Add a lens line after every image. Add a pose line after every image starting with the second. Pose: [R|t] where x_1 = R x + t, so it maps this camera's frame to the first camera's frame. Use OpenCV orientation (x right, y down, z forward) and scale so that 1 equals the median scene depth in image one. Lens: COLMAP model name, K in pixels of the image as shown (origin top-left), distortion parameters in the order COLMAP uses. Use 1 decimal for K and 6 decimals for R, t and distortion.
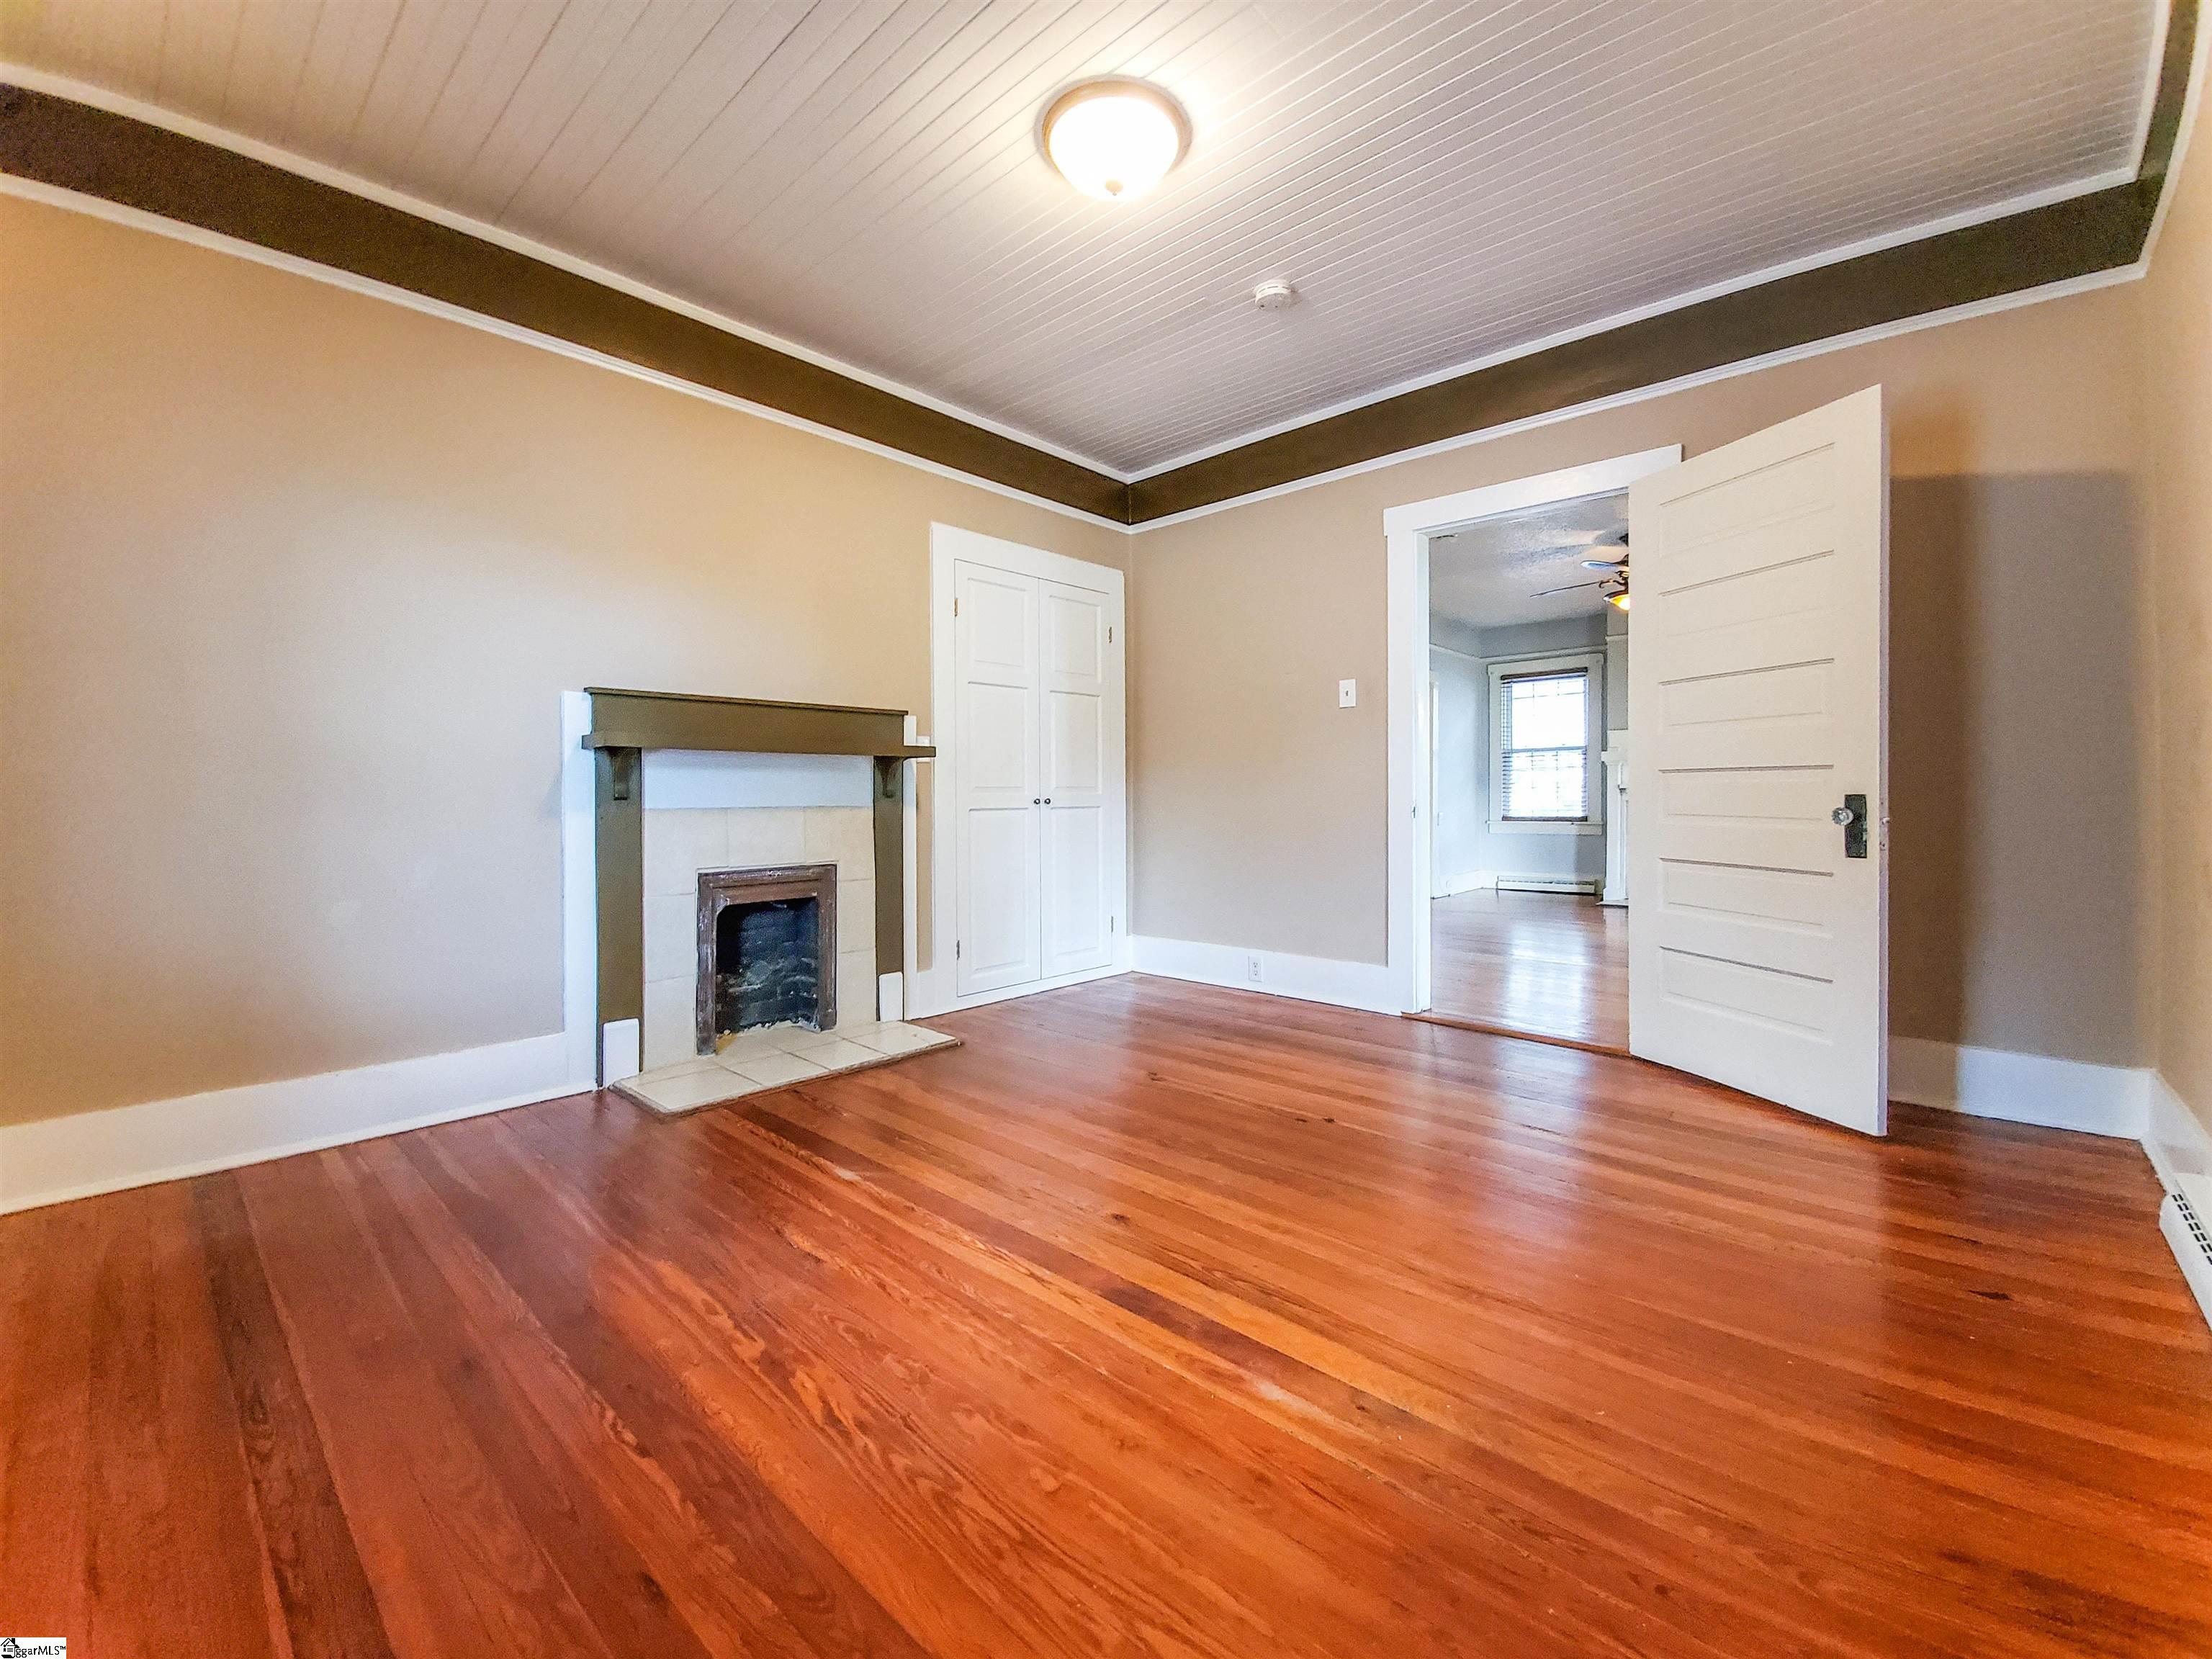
lens RADIAL K [[892.1, 0, 1108.1], [0, 892.1, 805.4], [0, 0, 1]] dist [0.000161, -0.000160]
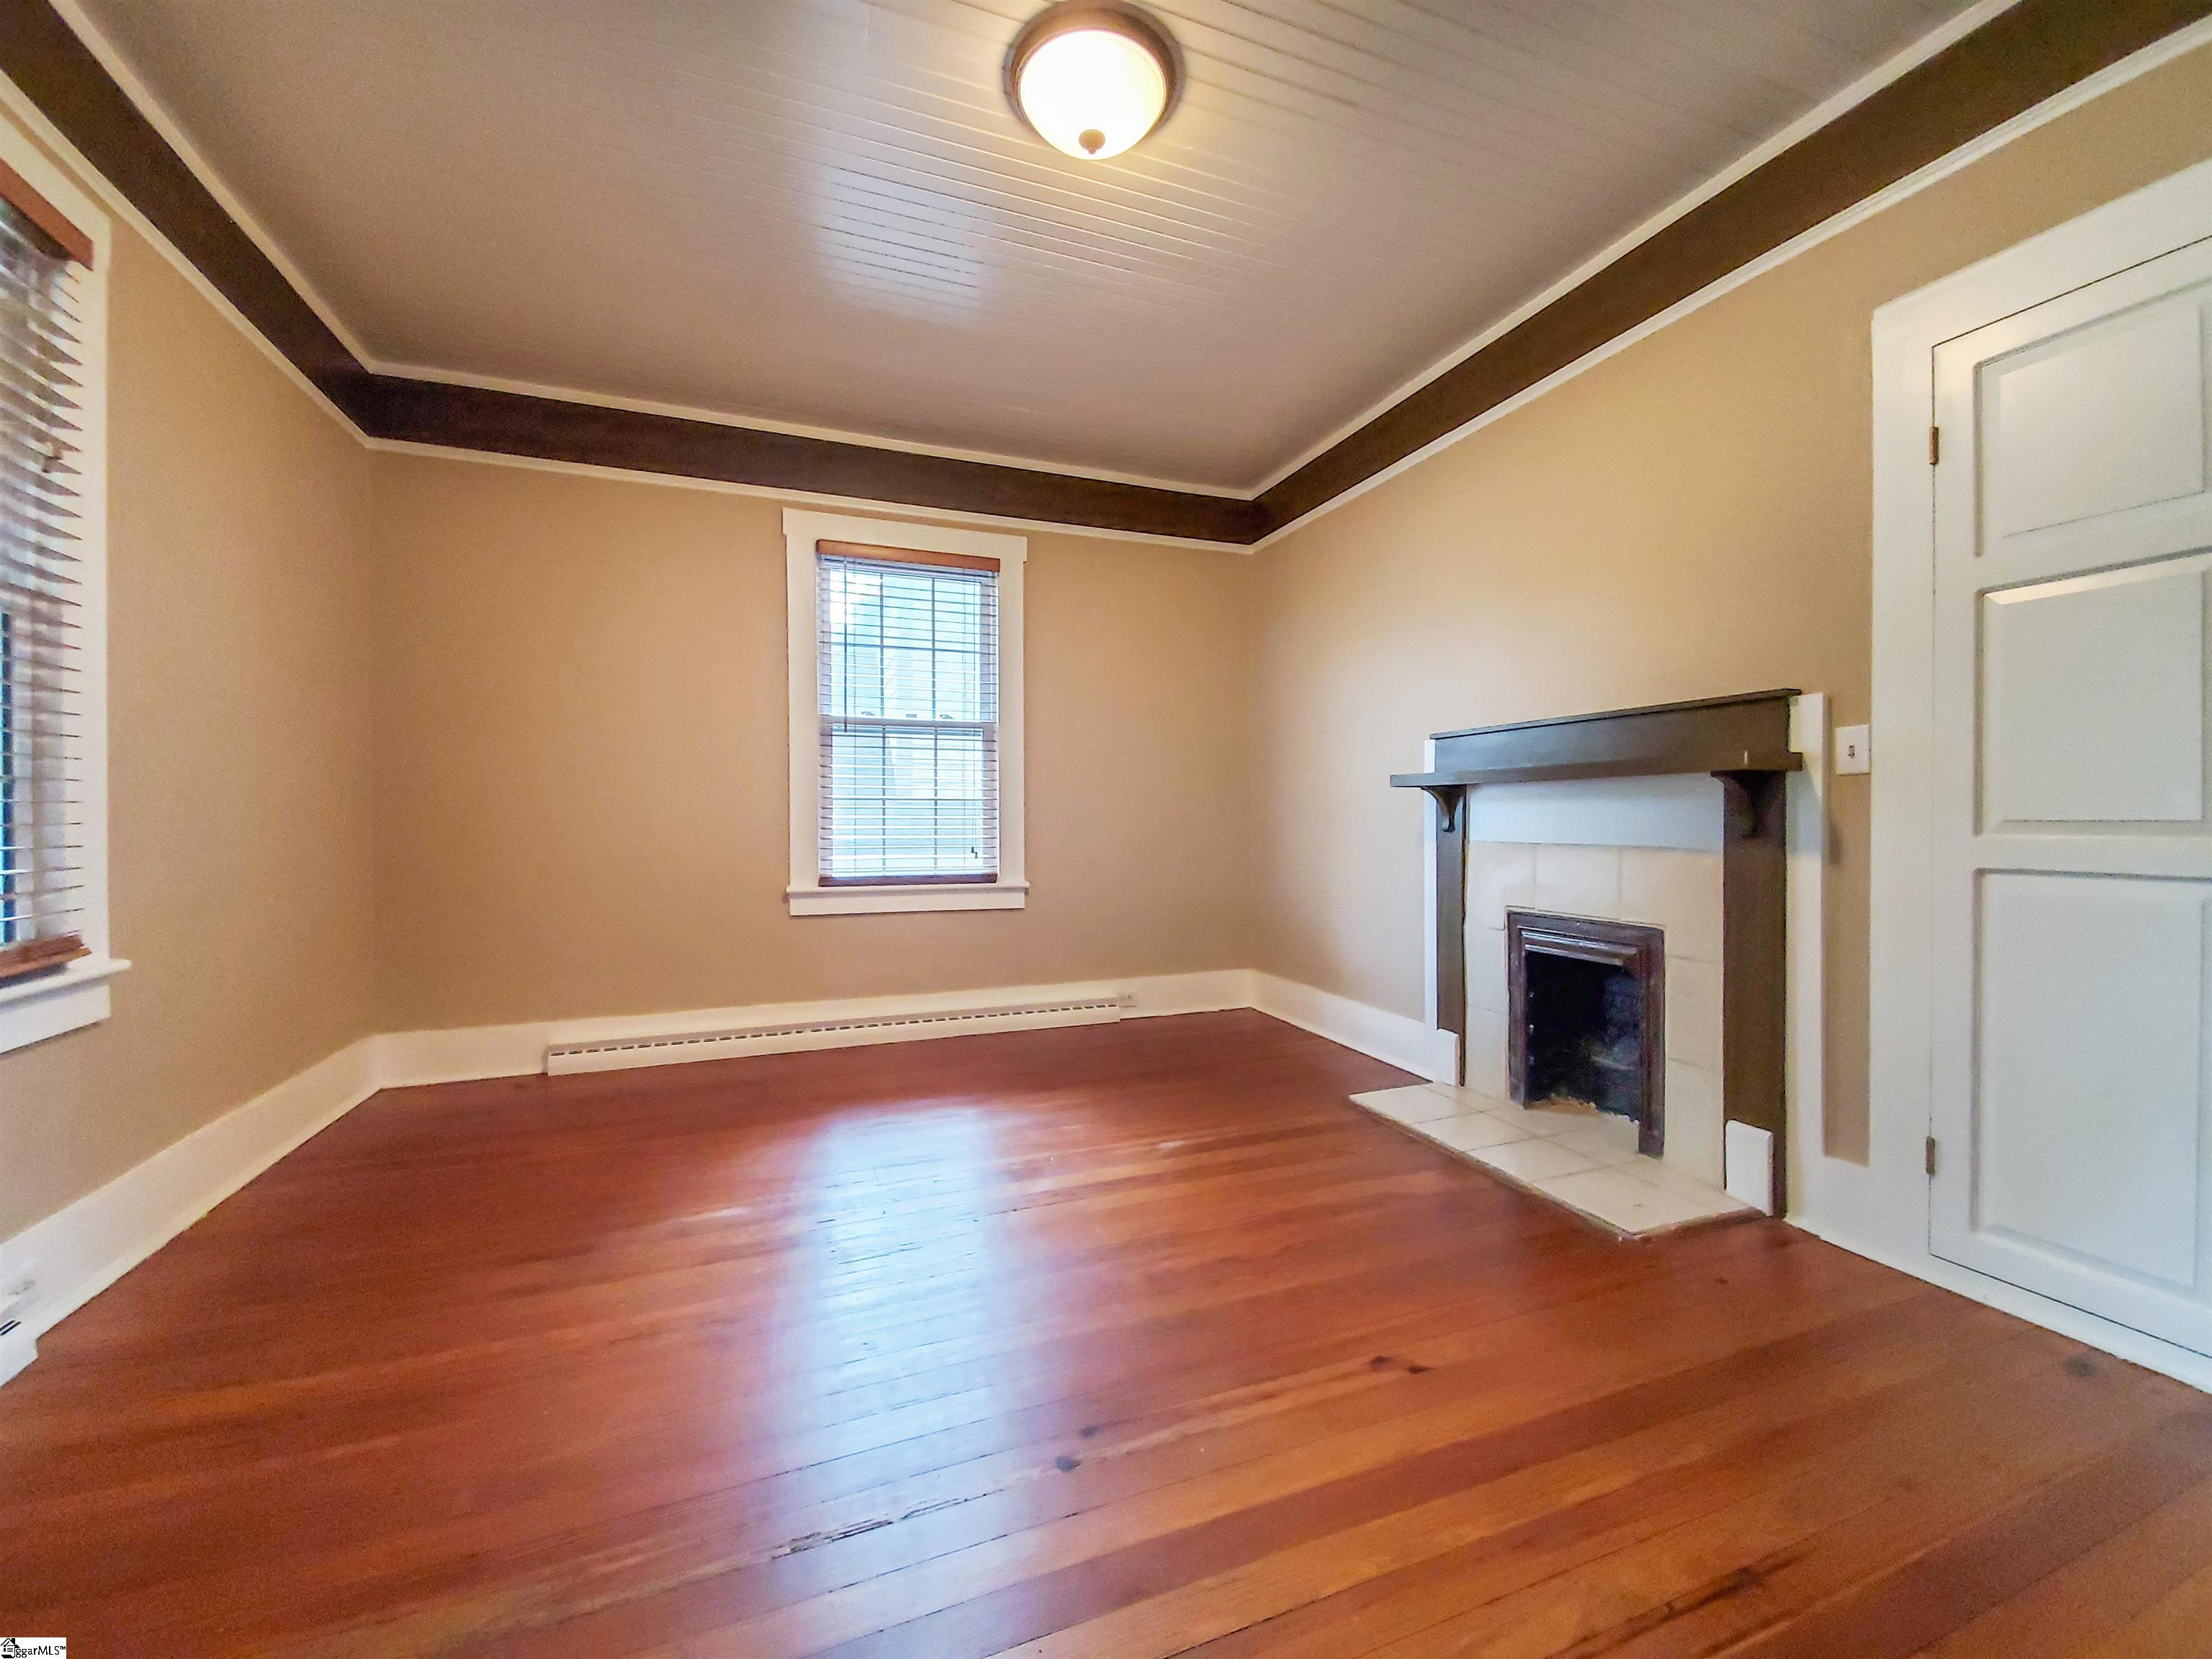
lens RADIAL K [[892.1, 0, 1108.1], [0, 892.1, 805.4], [0, 0, 1]] dist [0.000161, -0.000160]
pose [[-0.434082, -0.002239, -0.900871, 0.554817], [-0.009553, 0.999952, 0.002118, -0.032380], [0.900823, 0.009525, -0.434083, 0.962707]]
